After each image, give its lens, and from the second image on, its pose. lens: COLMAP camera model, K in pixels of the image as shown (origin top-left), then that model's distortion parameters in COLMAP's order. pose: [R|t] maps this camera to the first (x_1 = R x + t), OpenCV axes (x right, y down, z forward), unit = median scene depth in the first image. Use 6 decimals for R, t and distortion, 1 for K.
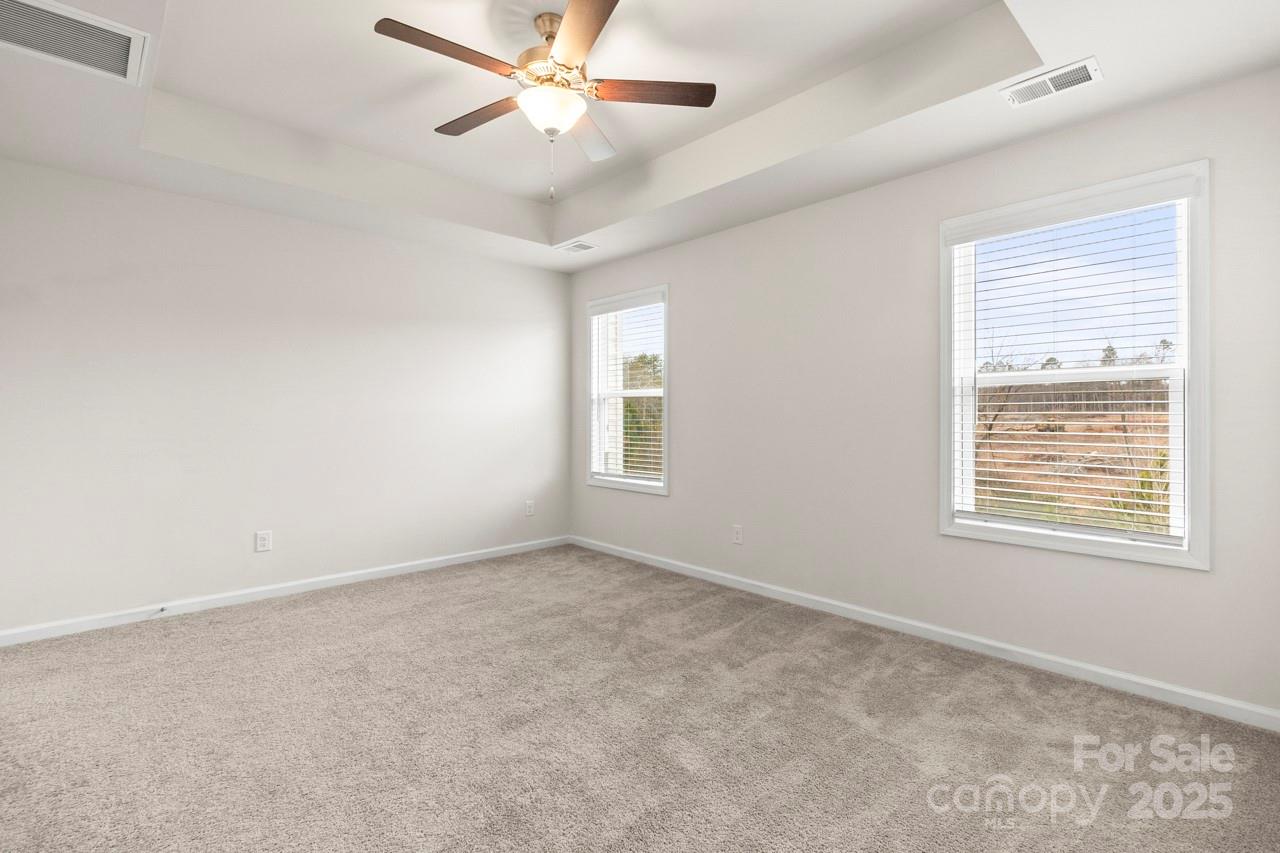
lens RADIAL K [[587.3, 0, 645.9], [0, 587.3, 415.9], [0, 0, 1]] dist [0.003163, -0.000244]
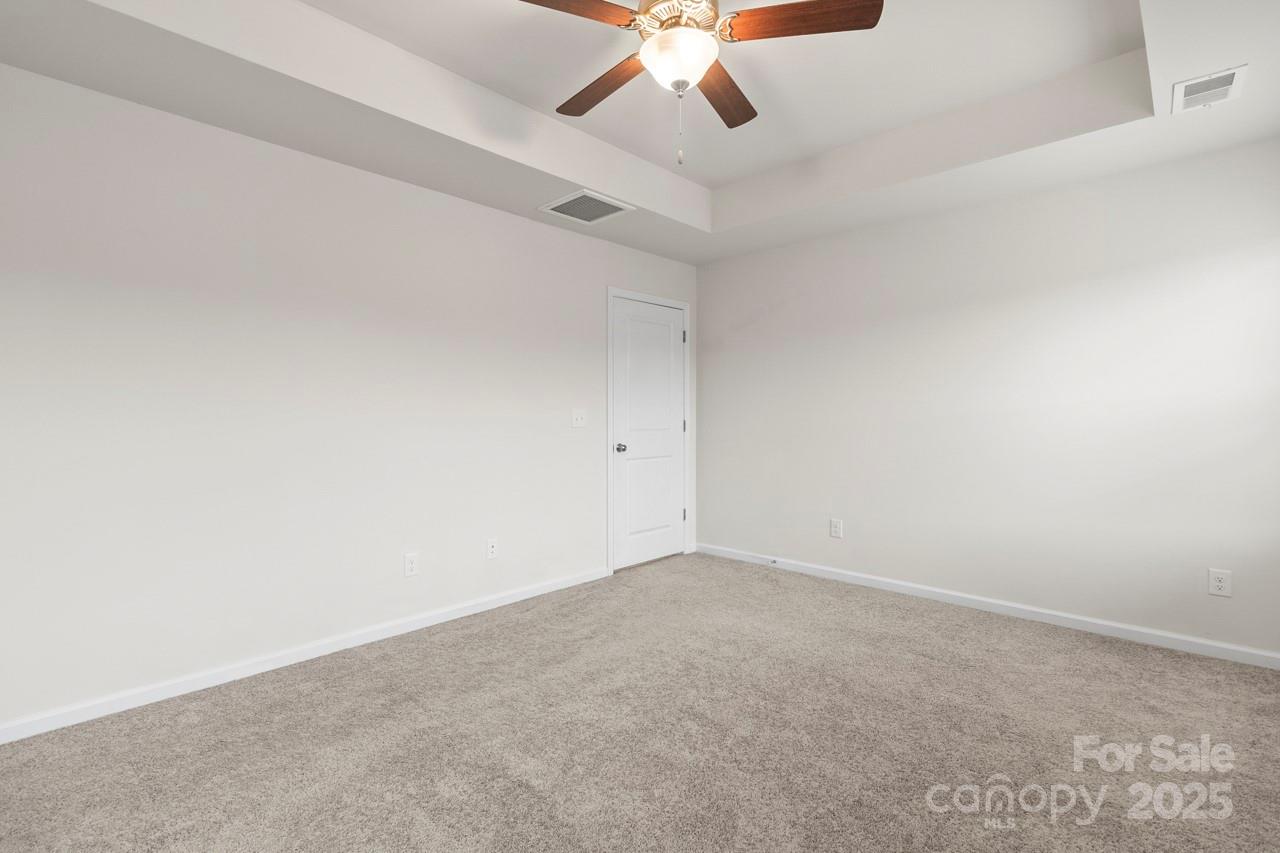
lens RADIAL K [[585.9, 0, 644.0], [0, 585.9, 420.9], [0, 0, 1]] dist [-0.000753, -0.000536]
pose [[0.062691, 0.010065, -0.997982, 0.455109], [-0.003480, 0.999945, 0.009866, -0.000508], [0.998027, 0.002855, 0.062722, 0.591025]]
